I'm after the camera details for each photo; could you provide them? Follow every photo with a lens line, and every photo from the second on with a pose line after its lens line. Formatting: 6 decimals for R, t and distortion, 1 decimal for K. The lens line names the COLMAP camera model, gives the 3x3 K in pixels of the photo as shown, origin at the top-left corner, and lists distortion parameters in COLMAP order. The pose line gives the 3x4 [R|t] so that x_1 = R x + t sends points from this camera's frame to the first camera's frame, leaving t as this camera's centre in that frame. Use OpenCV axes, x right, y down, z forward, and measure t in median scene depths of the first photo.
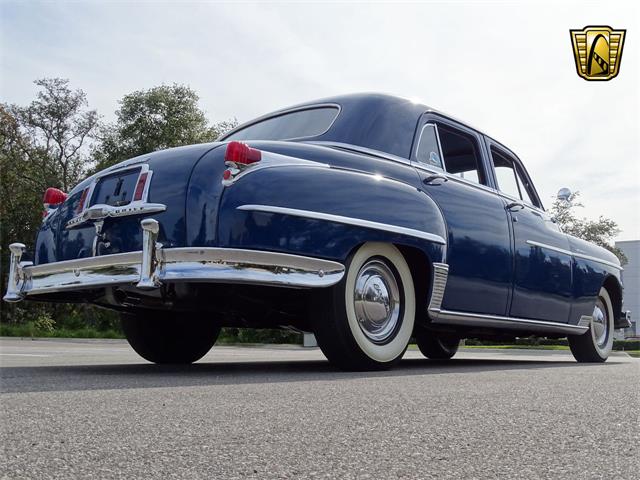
lens RADIAL K [[708.6, 0, 312.2], [0, 708.6, 242.1], [0, 0, 1]] dist [0.024223, 0.000000]
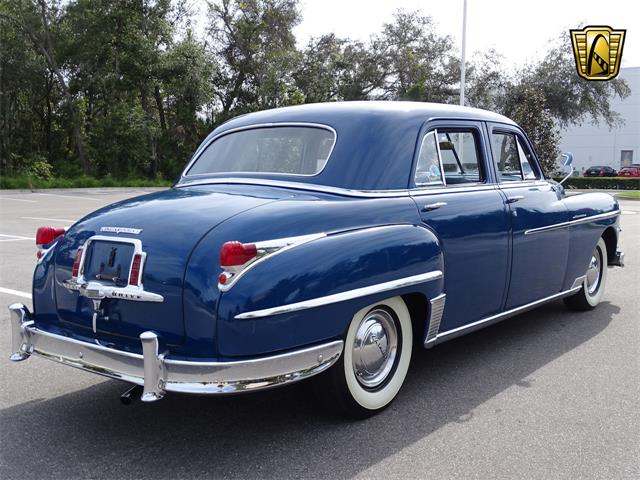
lens RADIAL K [[708.6, 0, 314.1], [0, 708.6, 248.4], [0, 0, 1]] dist [0.024223, 0.000000]
pose [[0.999694, -0.024583, 0.002716, 0.003624], [0.023032, 0.965325, 0.260033, -0.276102], [-0.009014, -0.259891, 0.965596, 0.041436]]
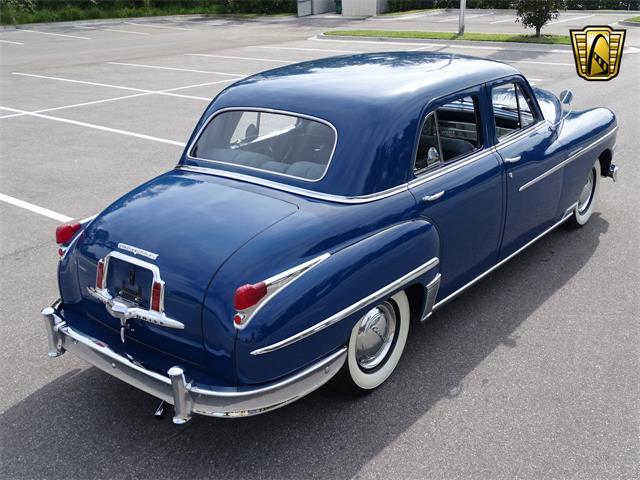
lens RADIAL K [[701.9, 0, 312.7], [0, 701.9, 257.9], [0, 0, 1]] dist [0.026135, 0.000000]
pose [[0.998607, -0.051831, -0.009928, 0.007264], [0.049606, 0.857736, 0.511691, -0.511701], [-0.018006, -0.511471, 0.859112, 0.084696]]
